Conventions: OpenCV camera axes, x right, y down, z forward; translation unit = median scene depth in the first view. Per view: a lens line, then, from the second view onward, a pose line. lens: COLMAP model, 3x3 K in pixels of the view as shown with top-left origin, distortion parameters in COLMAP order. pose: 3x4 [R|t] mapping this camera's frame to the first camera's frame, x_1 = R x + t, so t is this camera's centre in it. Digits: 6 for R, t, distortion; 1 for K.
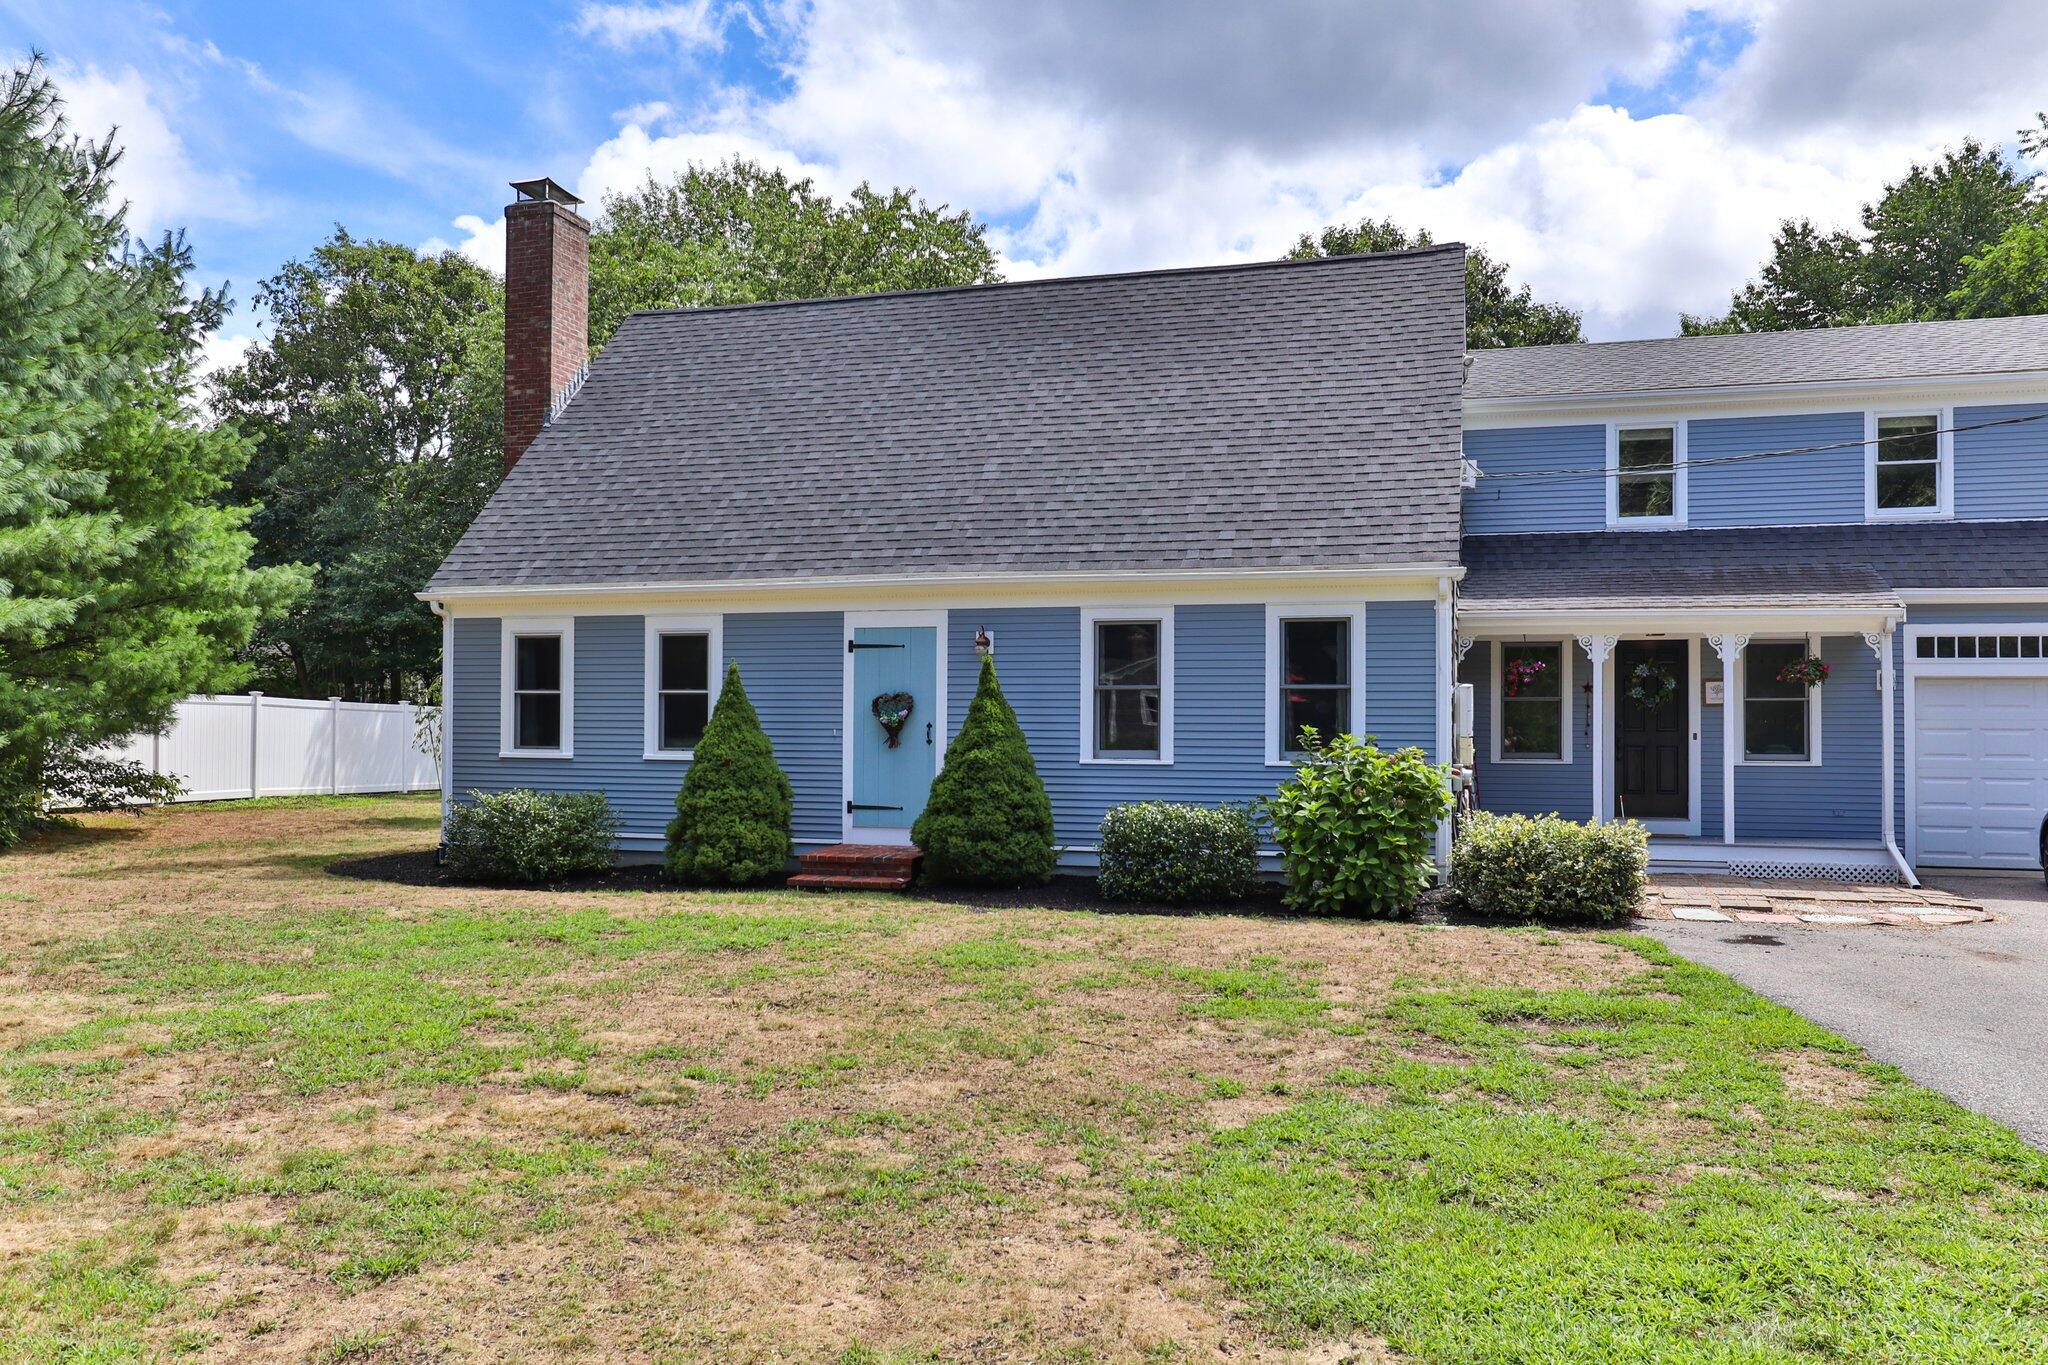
lens RADIAL K [[1499.5, 0, 1050.7], [0, 1499.5, 708.7], [0, 0, 1]] dist [-0.035921, 0.037779]
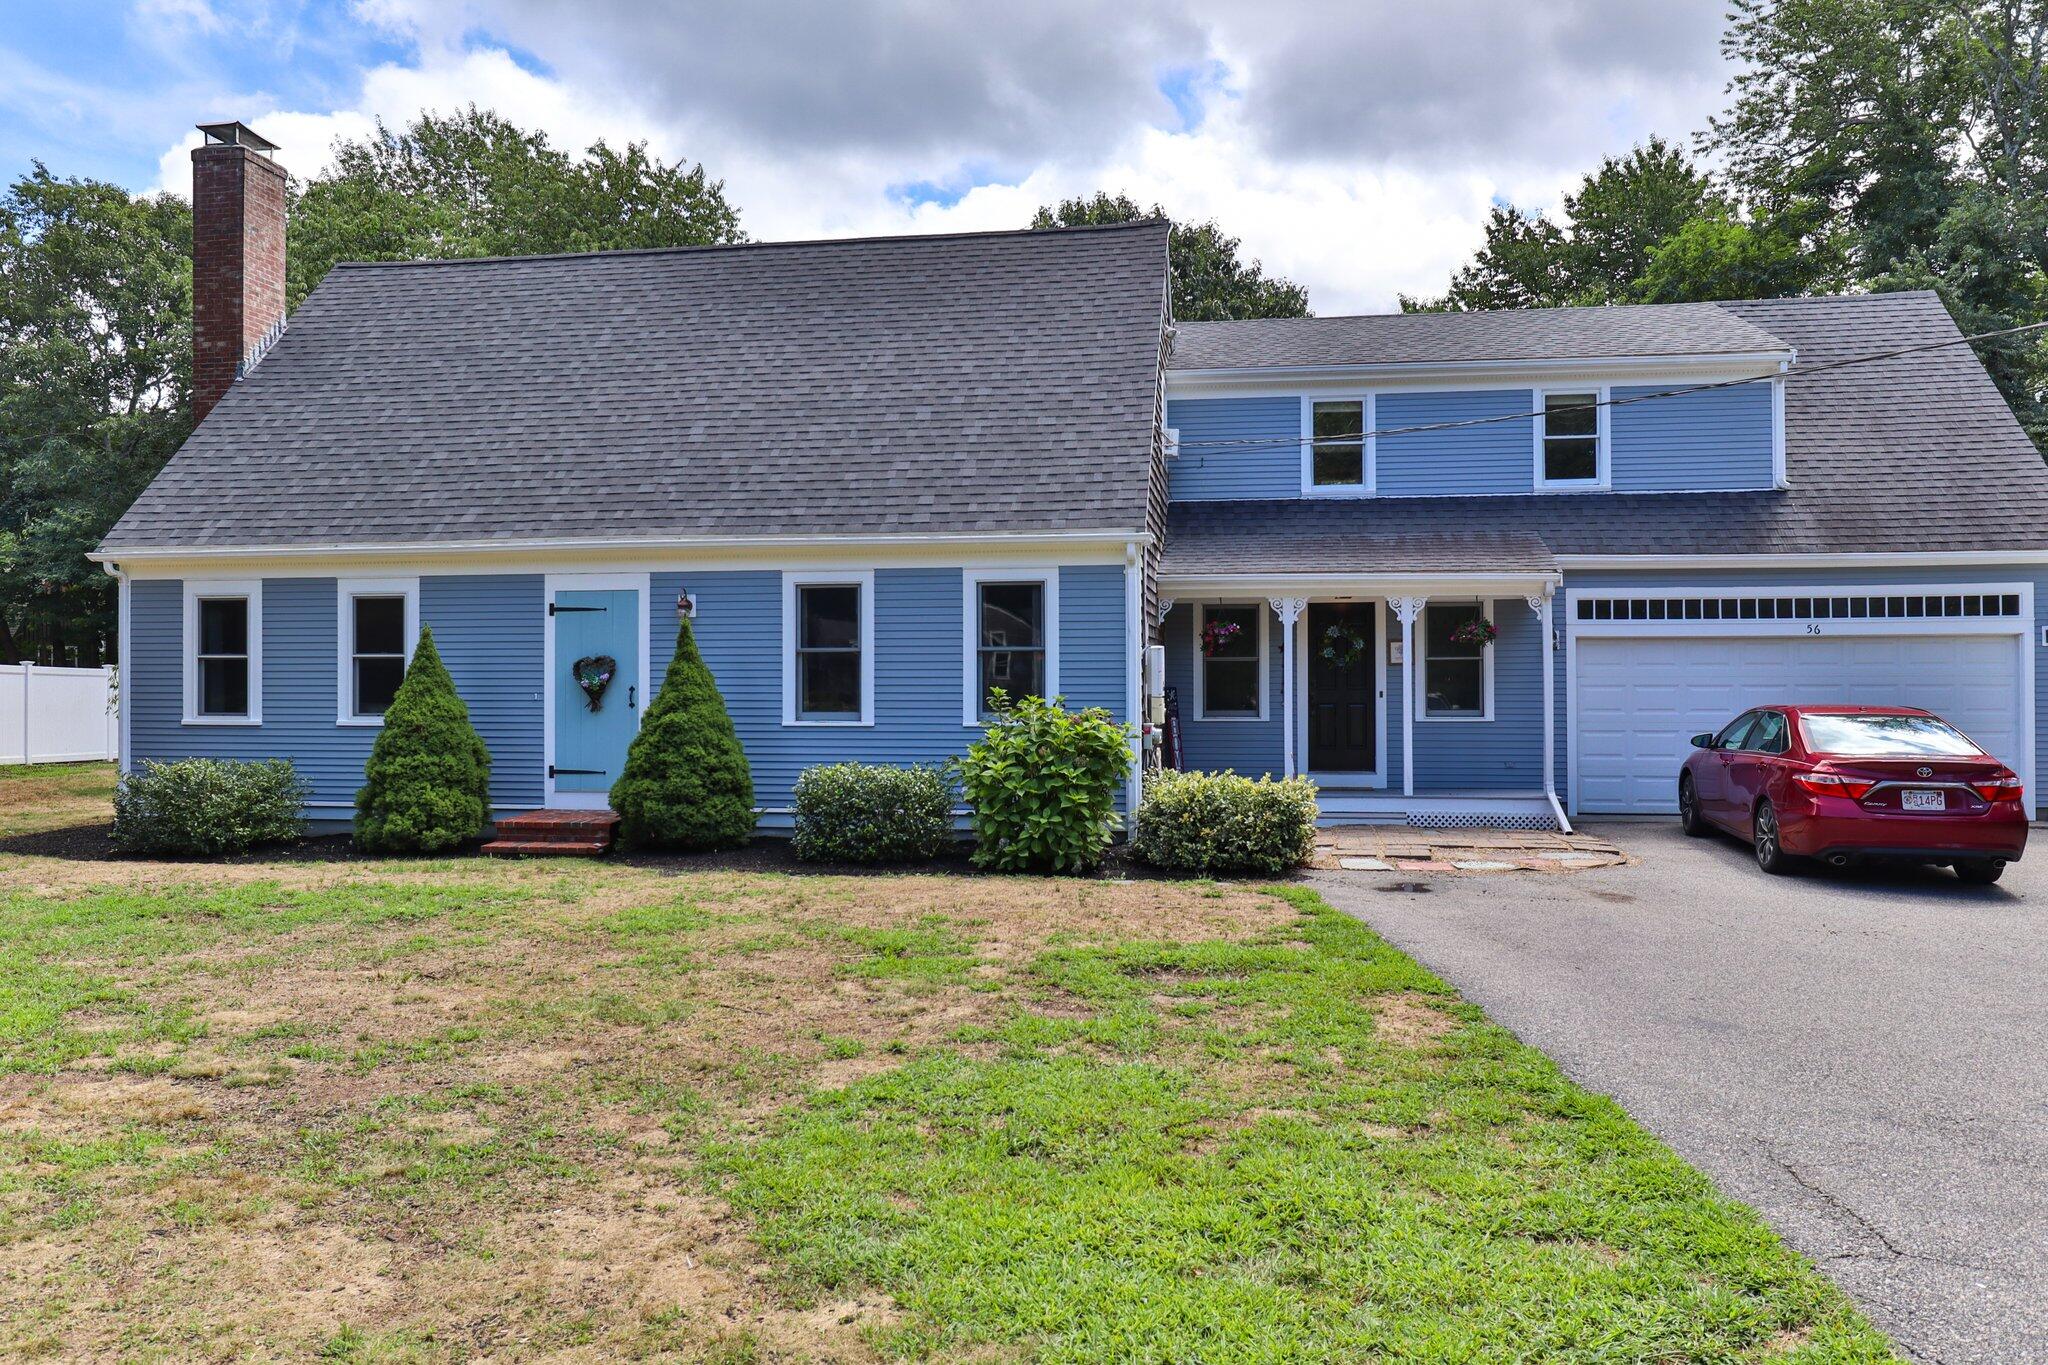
lens RADIAL K [[1477.6, 0, 1014.4], [0, 1477.6, 675.0], [0, 0, 1]] dist [-0.036370, 0.036495]
pose [[0.992241, -0.005555, 0.124209, 0.051301], [0.004856, 0.999971, 0.005932, -0.002723], [-0.124238, -0.005283, 0.992238, -0.003438]]
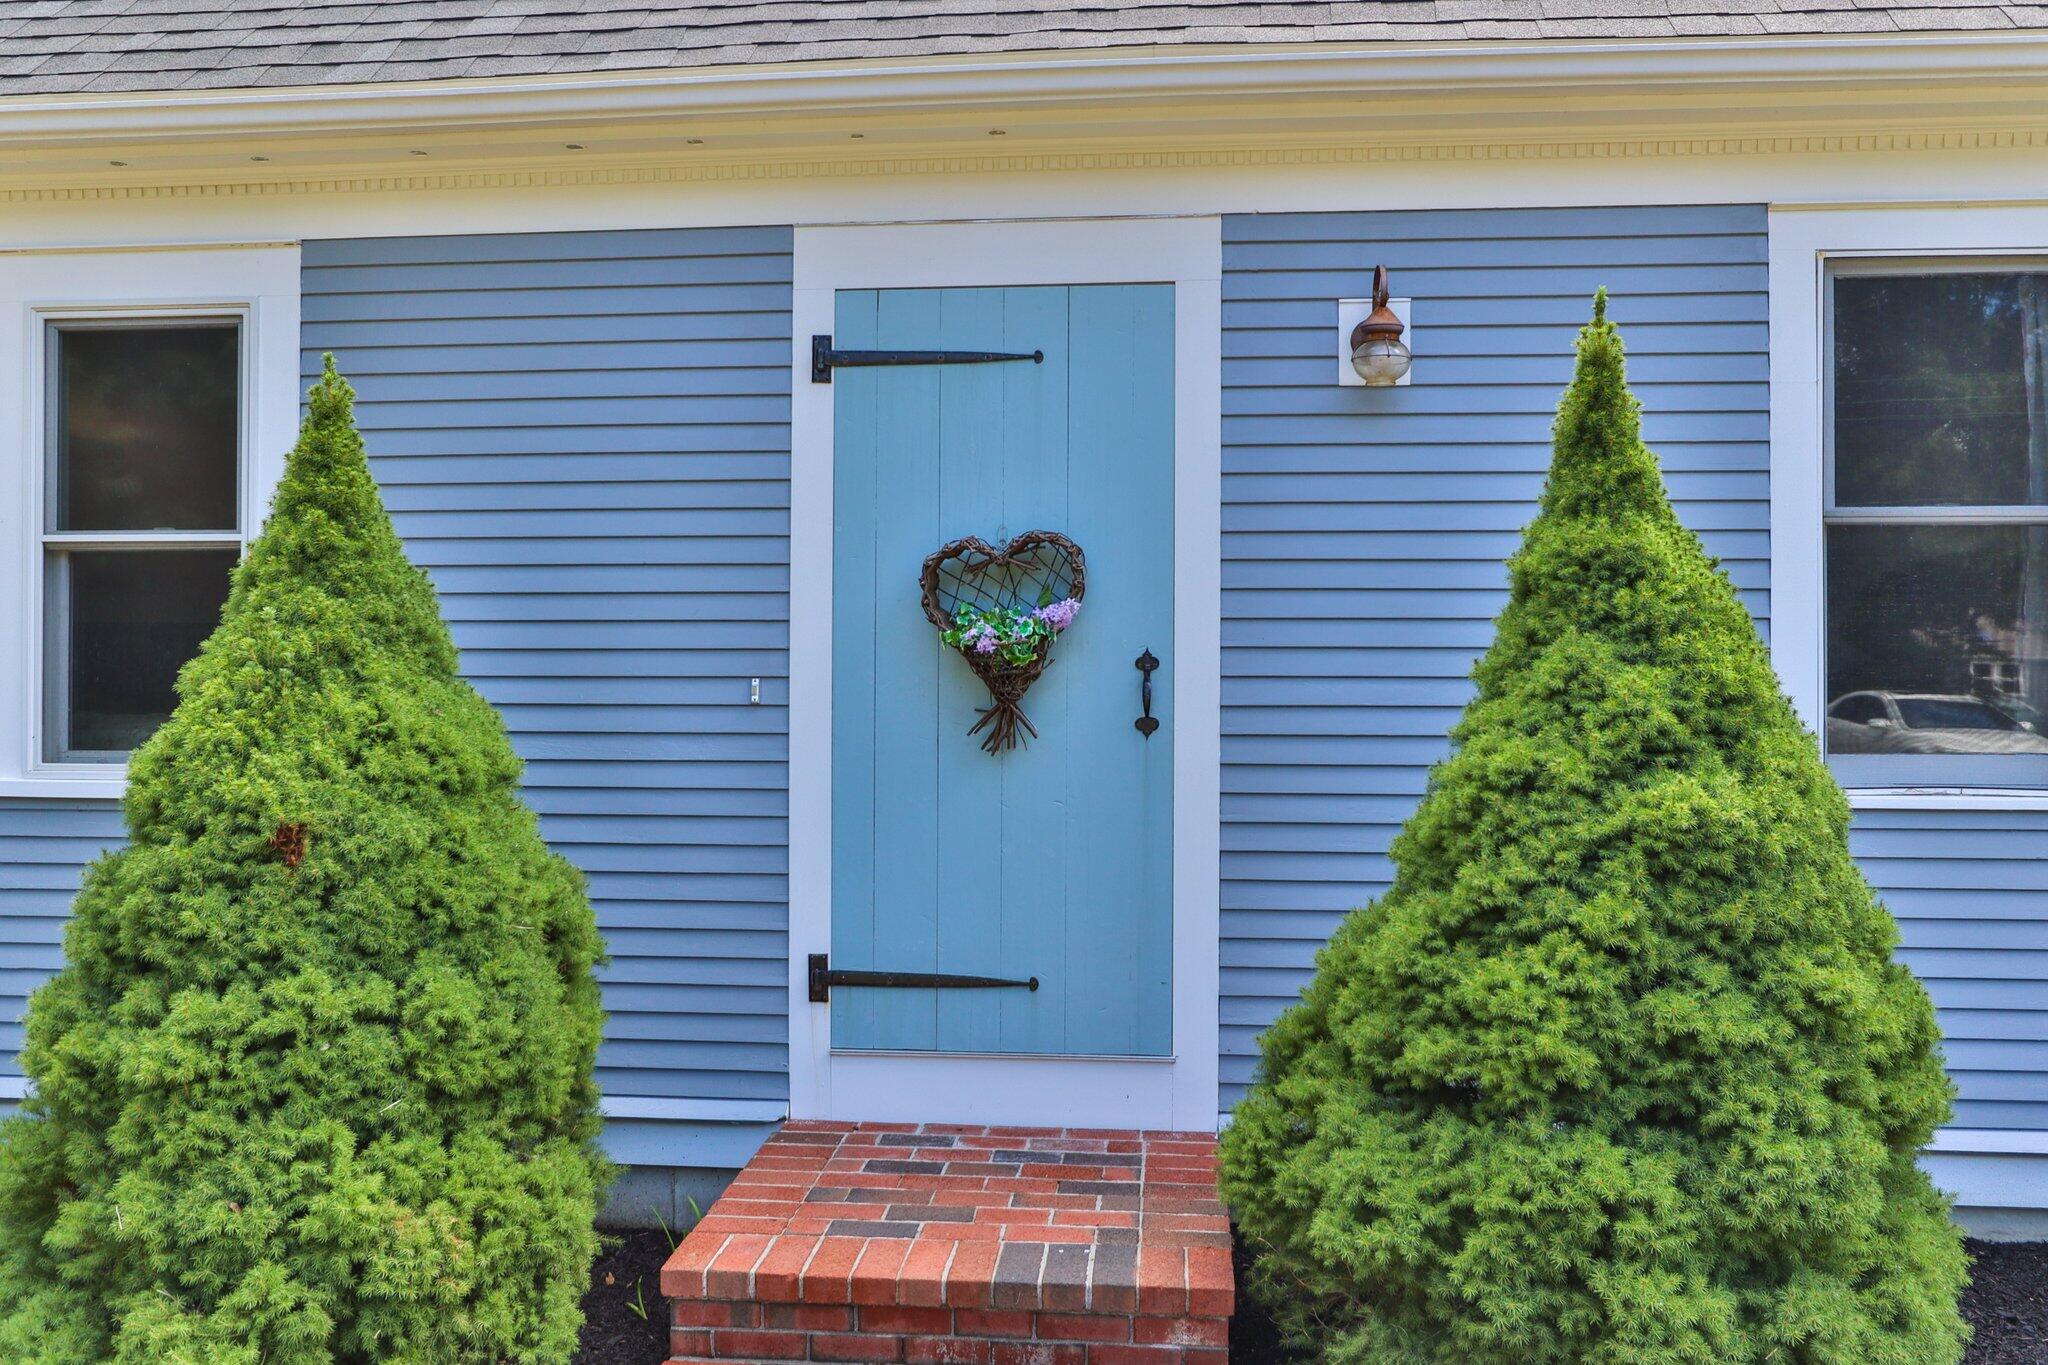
lens RADIAL K [[1477.6, 0, 1014.4], [0, 1477.6, 675.0], [0, 0, 1]] dist [-0.036370, 0.036495]
pose [[0.981647, -0.001409, 0.190702, -0.156767], [0.001170, 0.999998, 0.001366, 0.013612], [-0.190704, -0.001117, 0.981647, 0.780547]]
